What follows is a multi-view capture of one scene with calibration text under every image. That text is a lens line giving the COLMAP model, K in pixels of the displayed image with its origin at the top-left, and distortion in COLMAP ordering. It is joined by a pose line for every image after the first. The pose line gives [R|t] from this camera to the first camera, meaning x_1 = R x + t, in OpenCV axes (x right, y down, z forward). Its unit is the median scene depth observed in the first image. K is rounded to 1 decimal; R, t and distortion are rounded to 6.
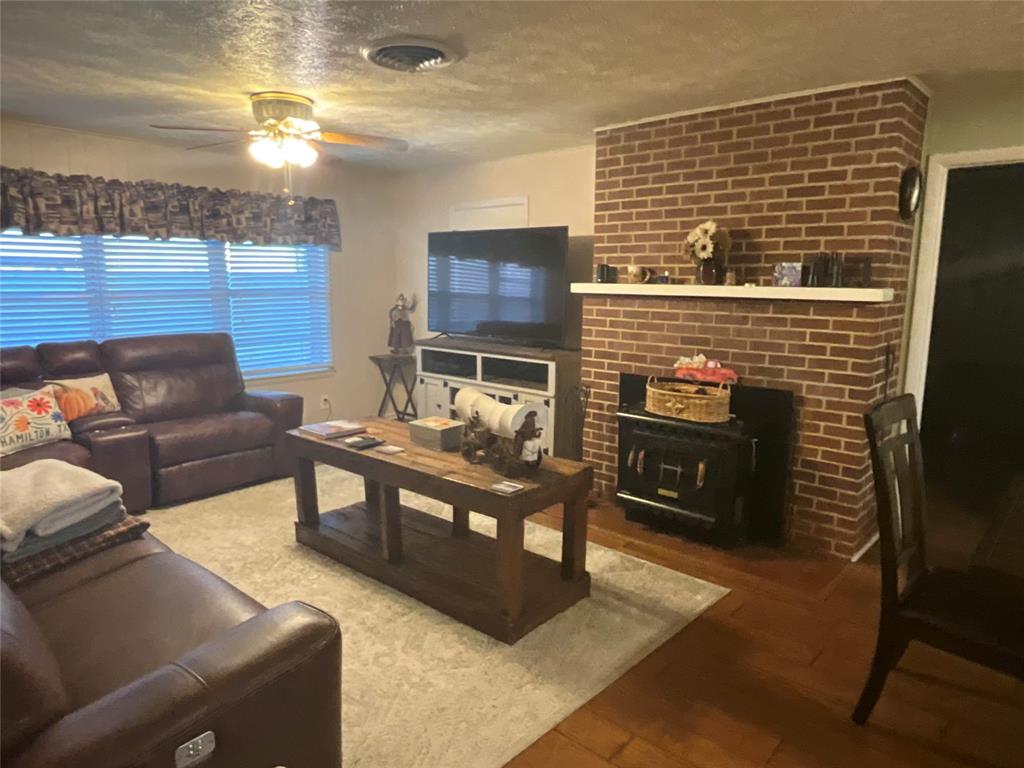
lens RADIAL K [[664.0, 0, 512.0], [0, 664.0, 384.0], [0, 0, 1]] dist [0.000957, 0.000261]
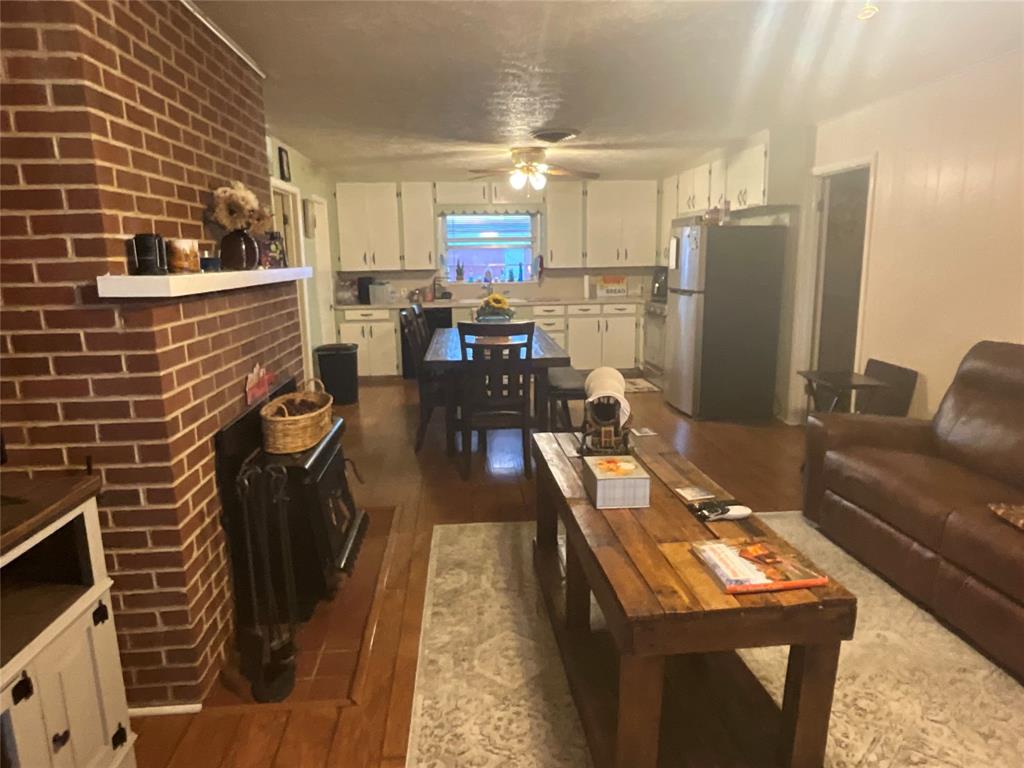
lens RADIAL K [[664.0, 0, 512.0], [0, 664.0, 384.0], [0, 0, 1]] dist [0.000957, 0.000261]
pose [[-0.729038, -0.123342, 0.673268, -0.414788], [0.122190, 0.944377, 0.305321, -0.207823], [-0.673478, 0.304857, -0.673416, 1.287848]]
